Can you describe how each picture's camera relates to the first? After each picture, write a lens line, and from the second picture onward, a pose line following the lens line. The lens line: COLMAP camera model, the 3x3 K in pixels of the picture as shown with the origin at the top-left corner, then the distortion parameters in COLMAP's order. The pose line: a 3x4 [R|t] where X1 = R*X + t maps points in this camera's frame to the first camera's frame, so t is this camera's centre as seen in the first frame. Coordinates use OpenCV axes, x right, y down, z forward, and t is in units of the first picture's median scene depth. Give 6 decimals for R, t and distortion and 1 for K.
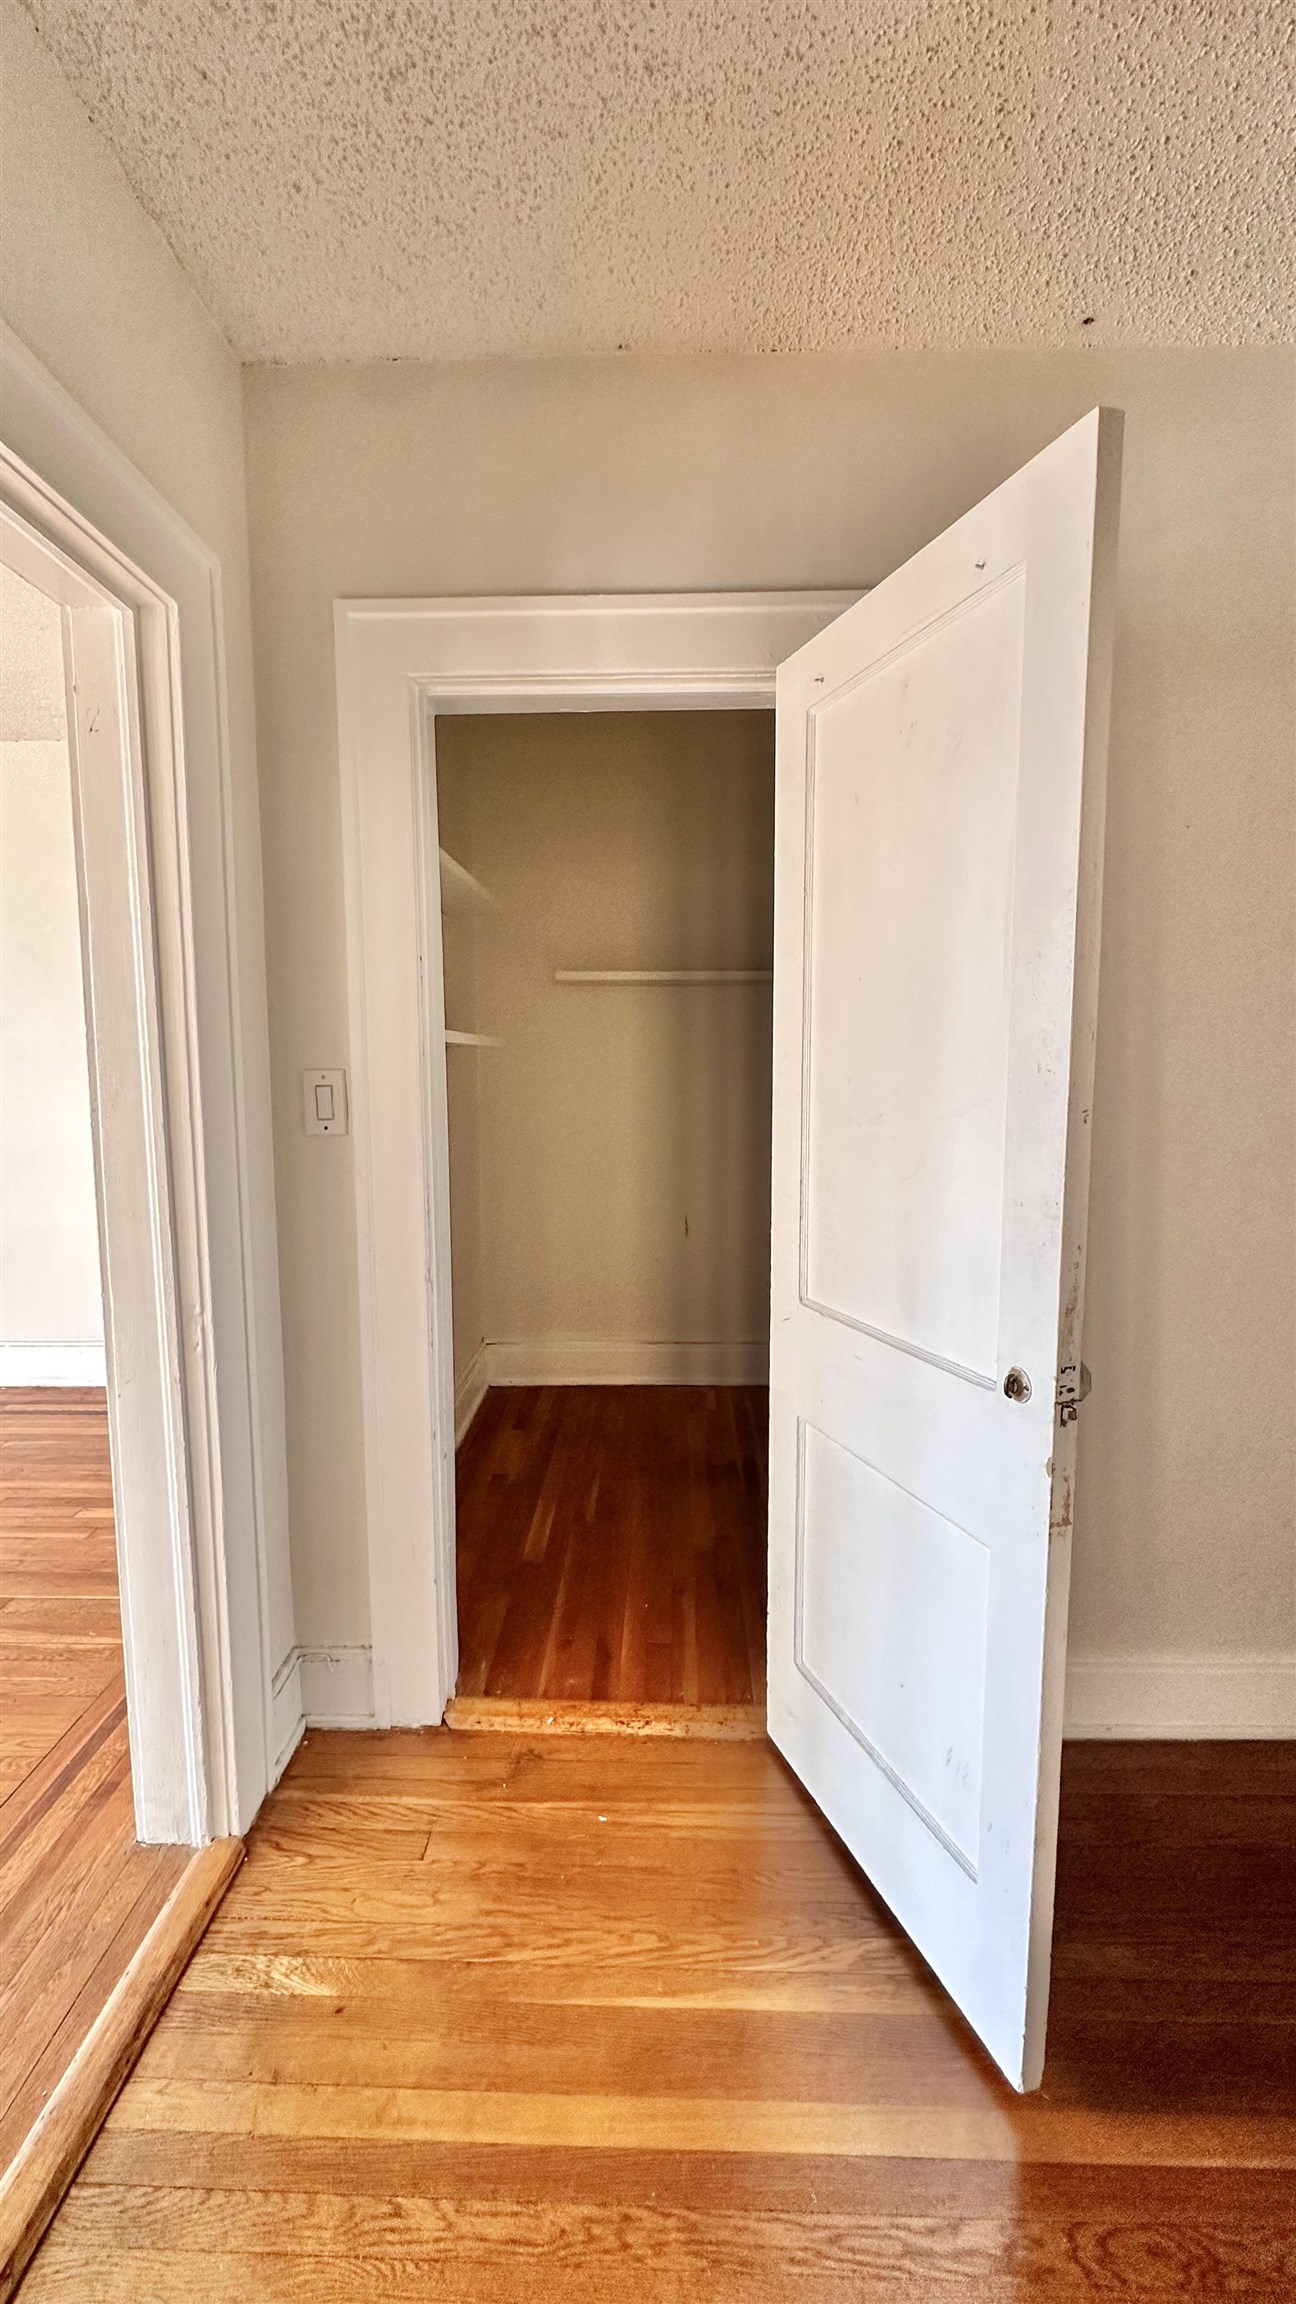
lens RADIAL K [[921.8, 0, 646.7], [0, 921.8, 1147.5], [0, 0, 1]] dist [-0.001951, -0.000367]
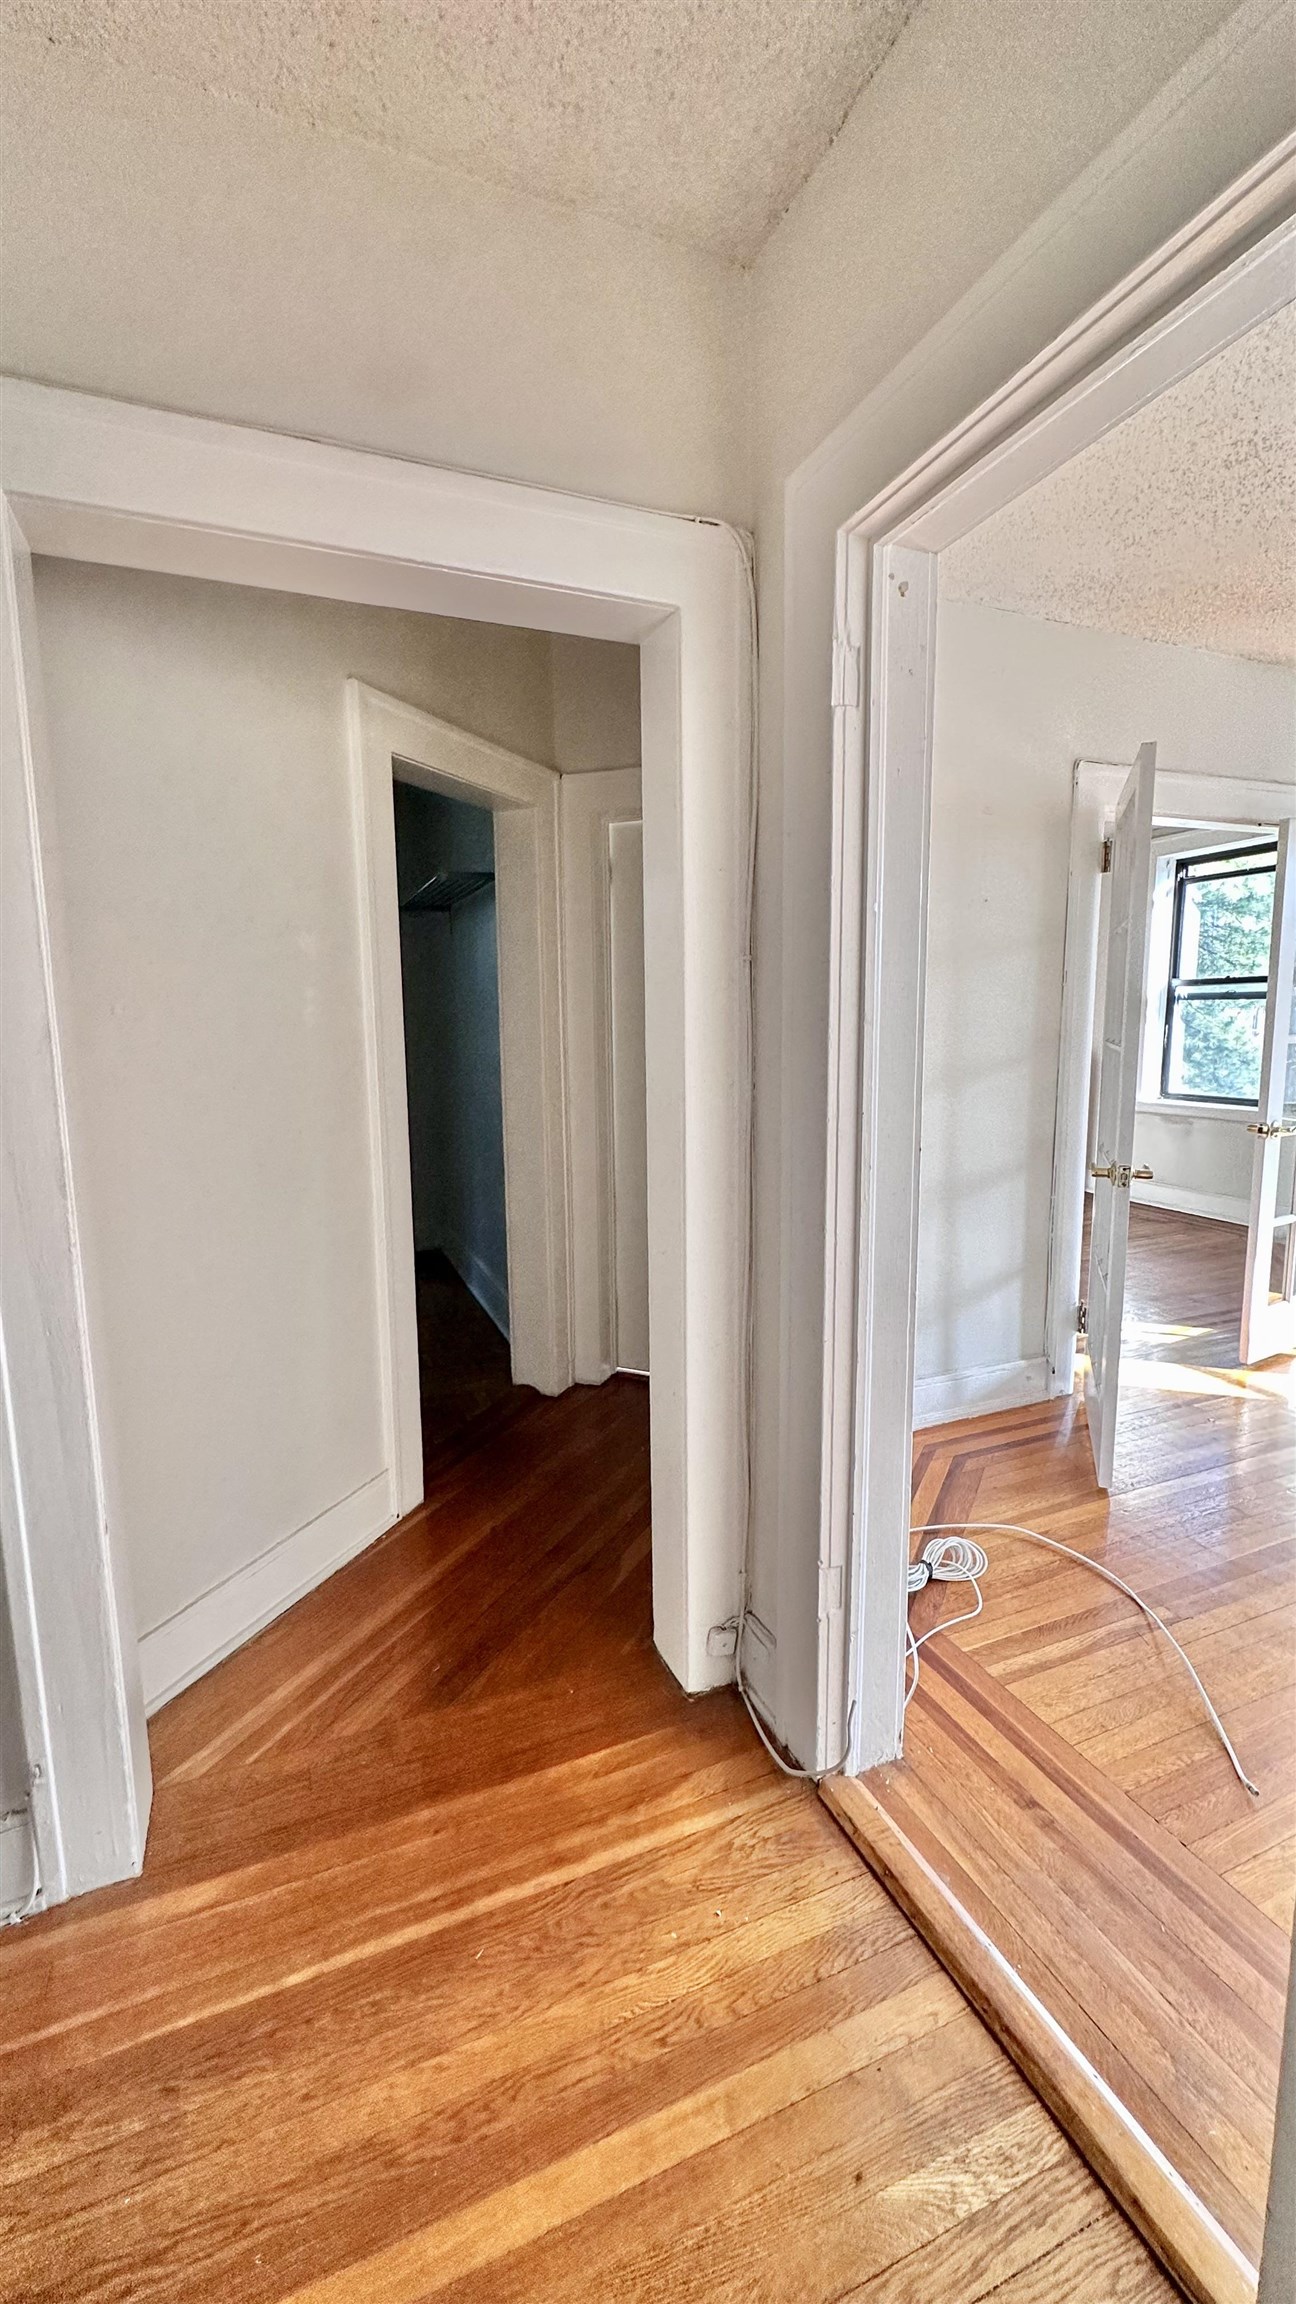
lens RADIAL K [[921.8, 0, 646.7], [0, 921.8, 1147.5], [0, 0, 1]] dist [-0.001951, -0.000367]
pose [[-0.911959, 0.071705, -0.403968, 0.108202], [-0.024967, 0.973085, 0.229089, -0.139702], [0.409522, 0.219006, -0.885623, 1.579696]]
